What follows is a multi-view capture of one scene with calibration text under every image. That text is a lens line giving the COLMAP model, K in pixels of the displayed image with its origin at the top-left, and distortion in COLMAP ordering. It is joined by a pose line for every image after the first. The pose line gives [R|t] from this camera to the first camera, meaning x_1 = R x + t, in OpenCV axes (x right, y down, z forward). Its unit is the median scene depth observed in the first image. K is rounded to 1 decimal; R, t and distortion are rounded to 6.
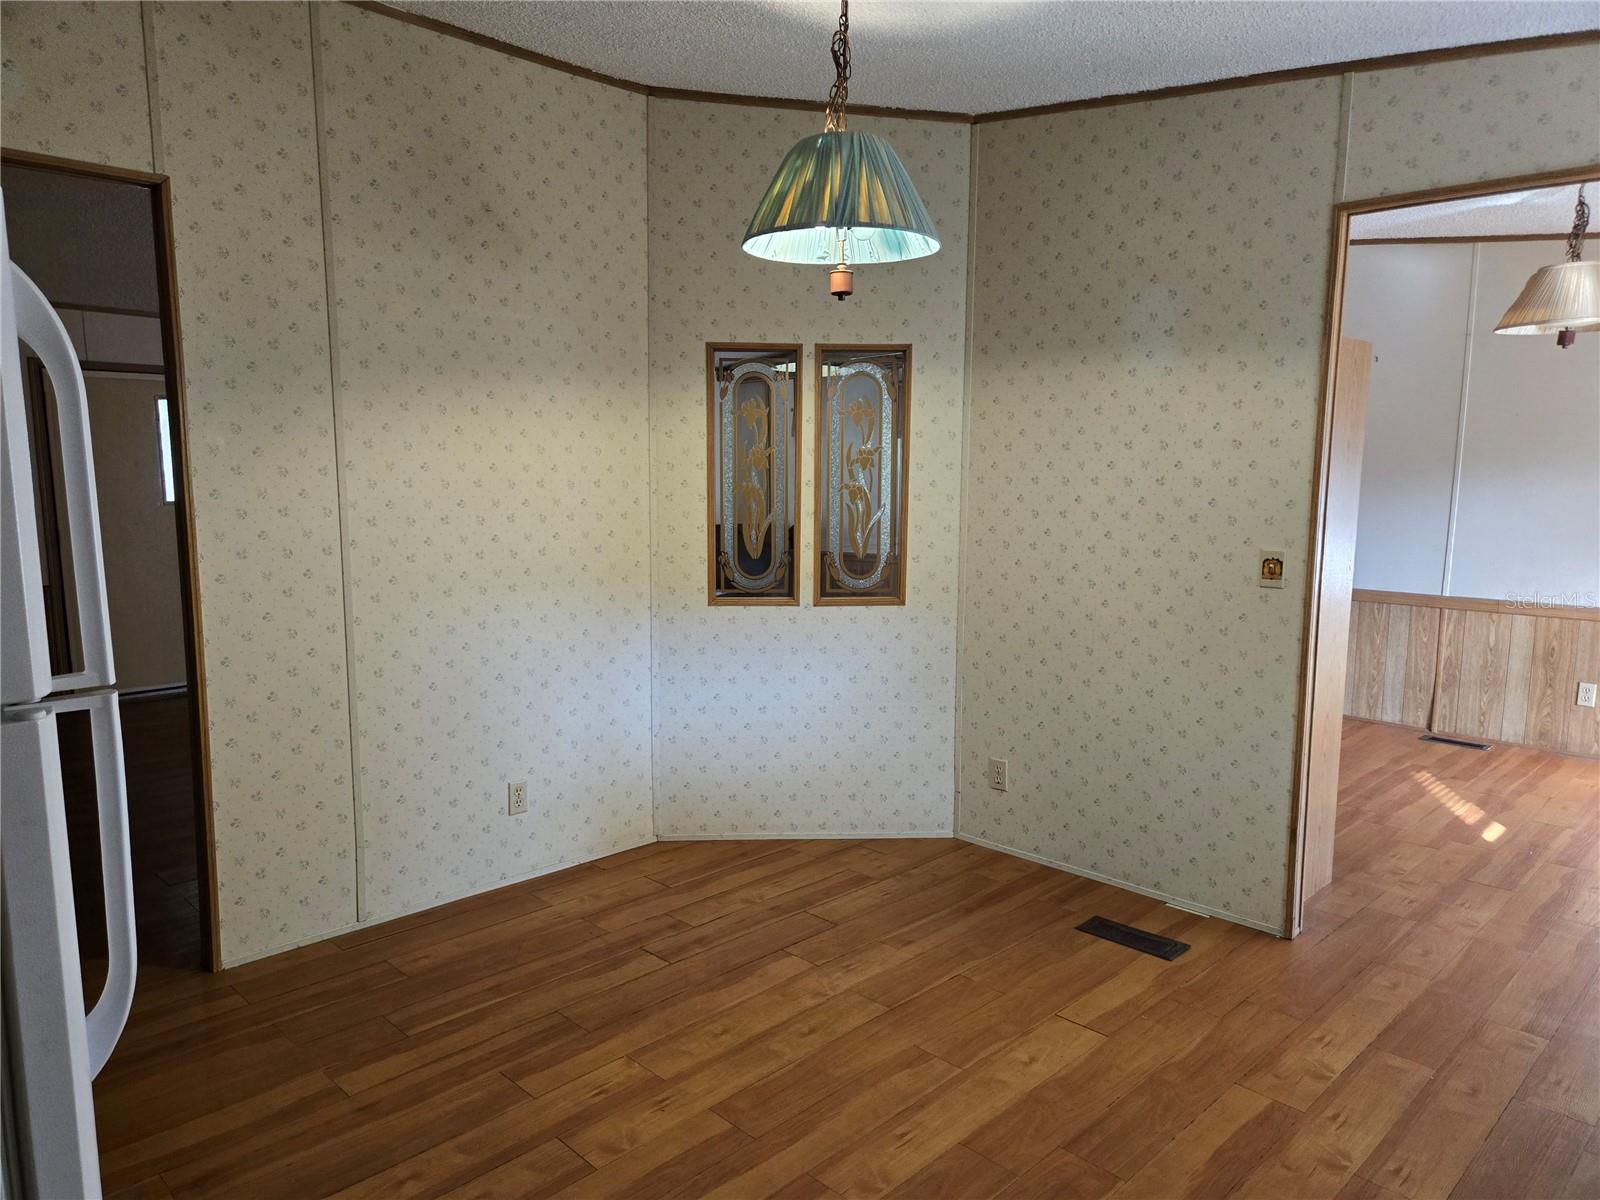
lens RADIAL K [[1073.0, 0, 800.0], [0, 1073.0, 600.0], [0, 0, 1]] dist [0.024459, 0.000296]
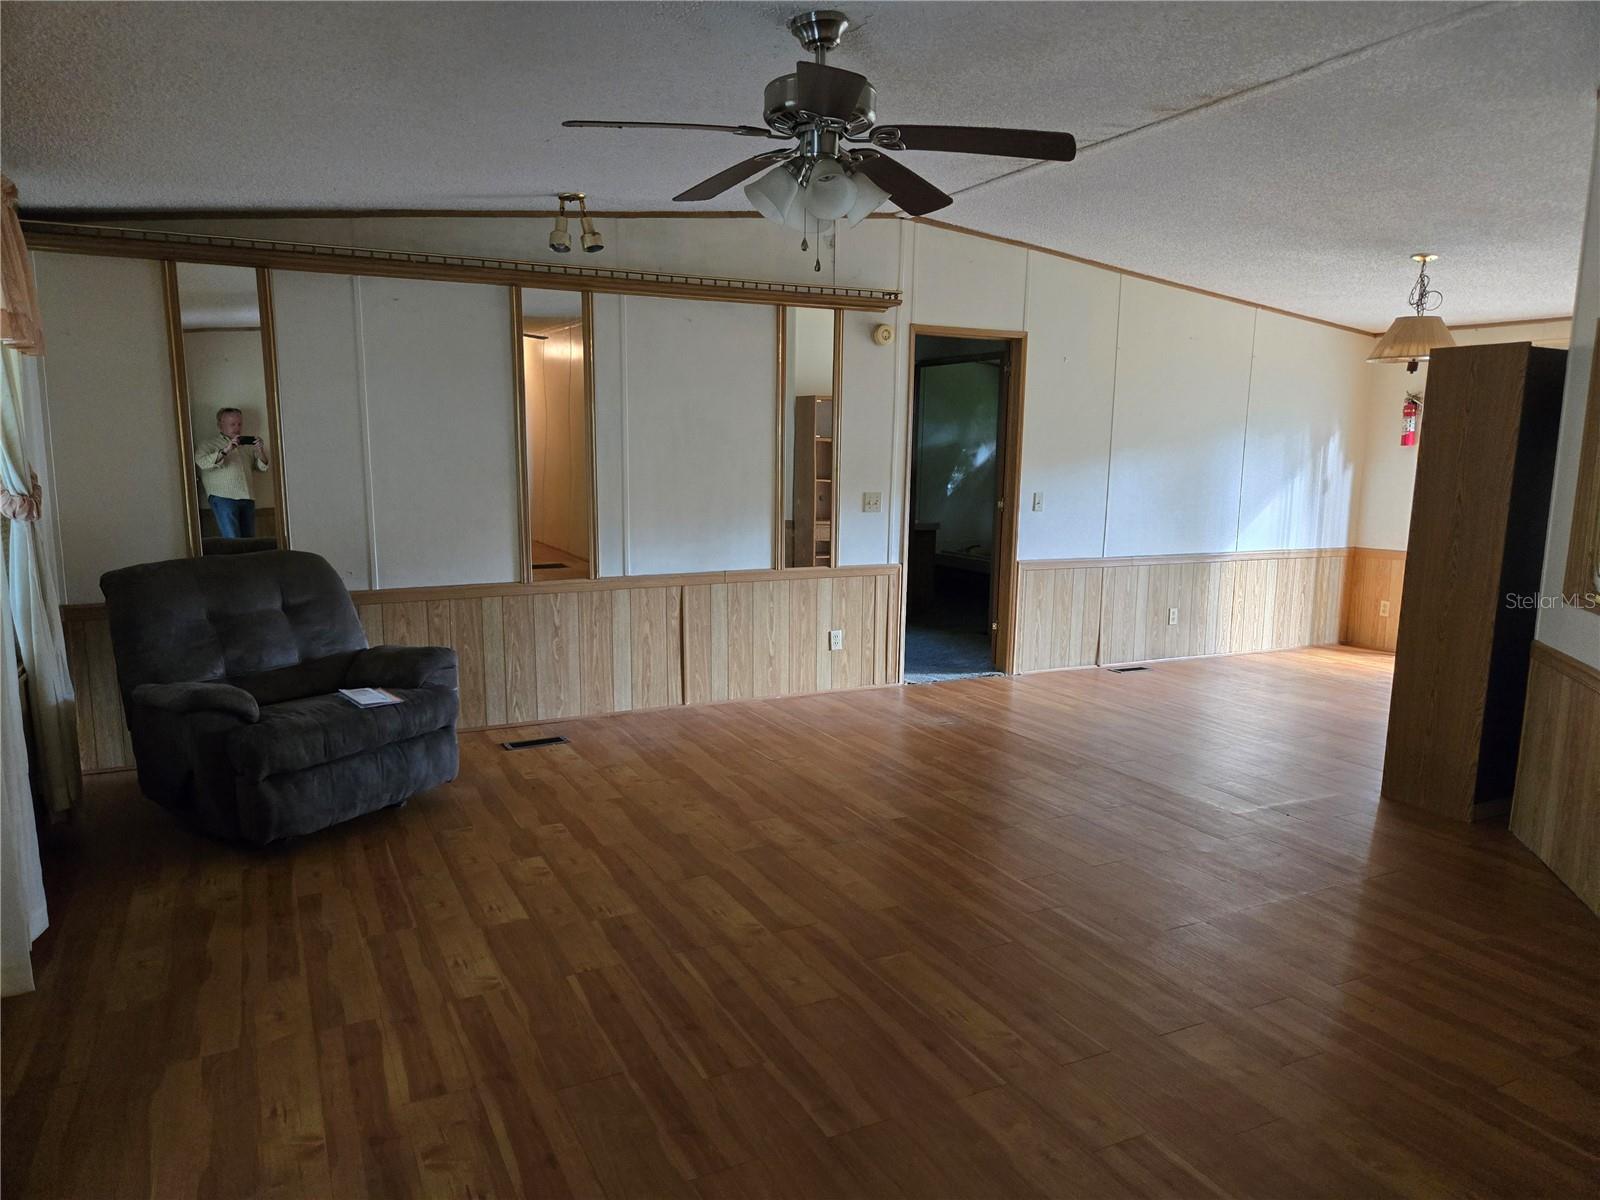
lens RADIAL K [[1073.0, 0, 800.0], [0, 1073.0, 600.0], [0, 0, 1]] dist [0.024459, 0.000296]
pose [[0.340502, -0.138418, 0.929999, -1.136875], [0.090657, 0.989329, 0.114056, -0.213146], [-0.935863, 0.045475, 0.349417, 1.502628]]
